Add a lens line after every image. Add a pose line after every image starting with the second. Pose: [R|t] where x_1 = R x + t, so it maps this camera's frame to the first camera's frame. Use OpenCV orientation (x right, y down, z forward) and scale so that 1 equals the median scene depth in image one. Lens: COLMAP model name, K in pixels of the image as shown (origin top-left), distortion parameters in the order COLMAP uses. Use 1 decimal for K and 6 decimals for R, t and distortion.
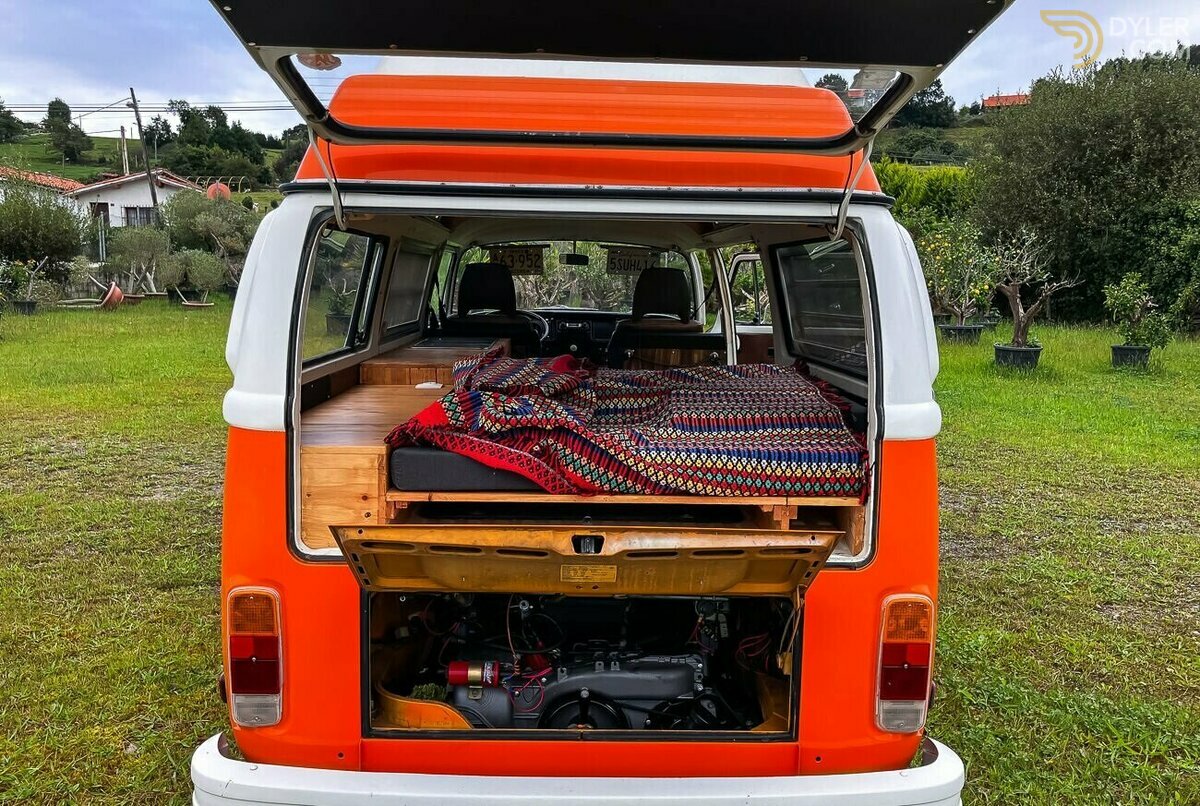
lens RADIAL K [[937.4, 0, 600.3], [0, 937.4, 403.0], [0, 0, 1]] dist [0.006930, 0.001046]
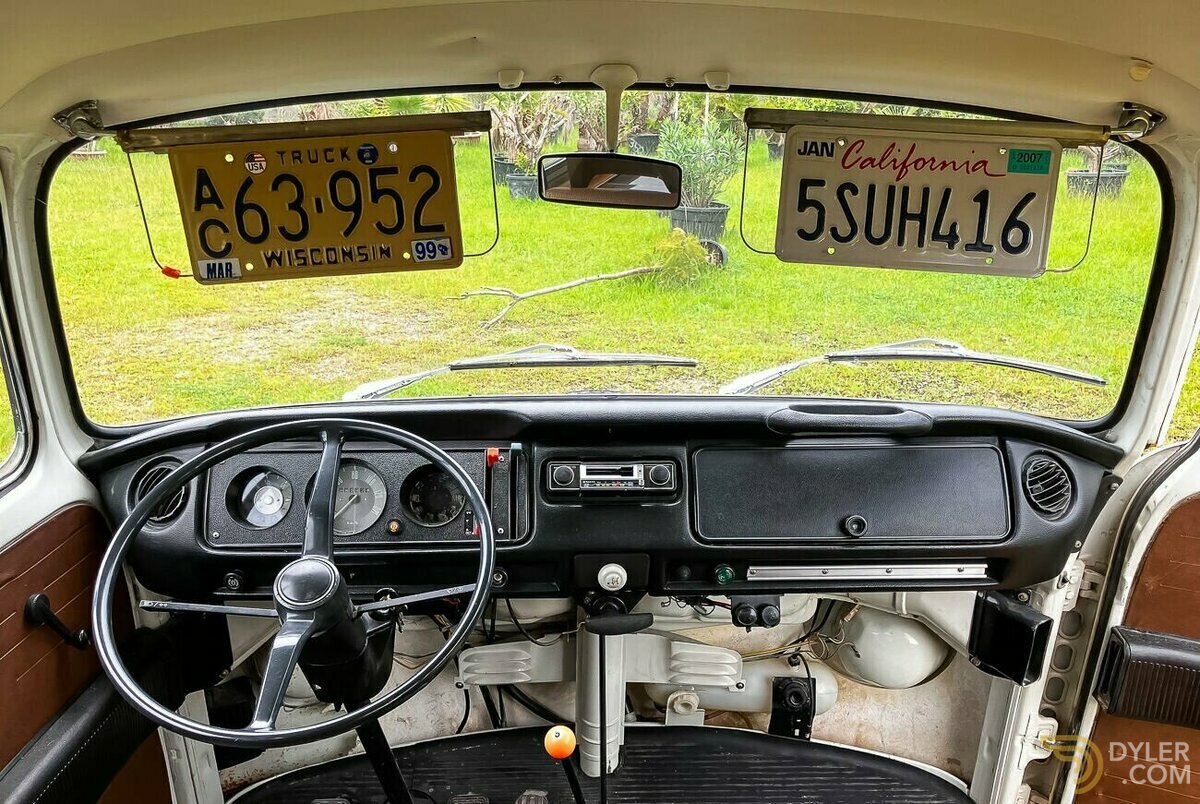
lens RADIAL K [[937.4, 0, 599.0], [0, 937.4, 402.8], [0, 0, 1]] dist [0.006930, 0.001046]
pose [[0.999891, -0.014652, 0.001939, -0.032264], [0.014053, 0.983117, 0.182439, -0.144691], [-0.004580, -0.182392, 0.983215, 0.795550]]
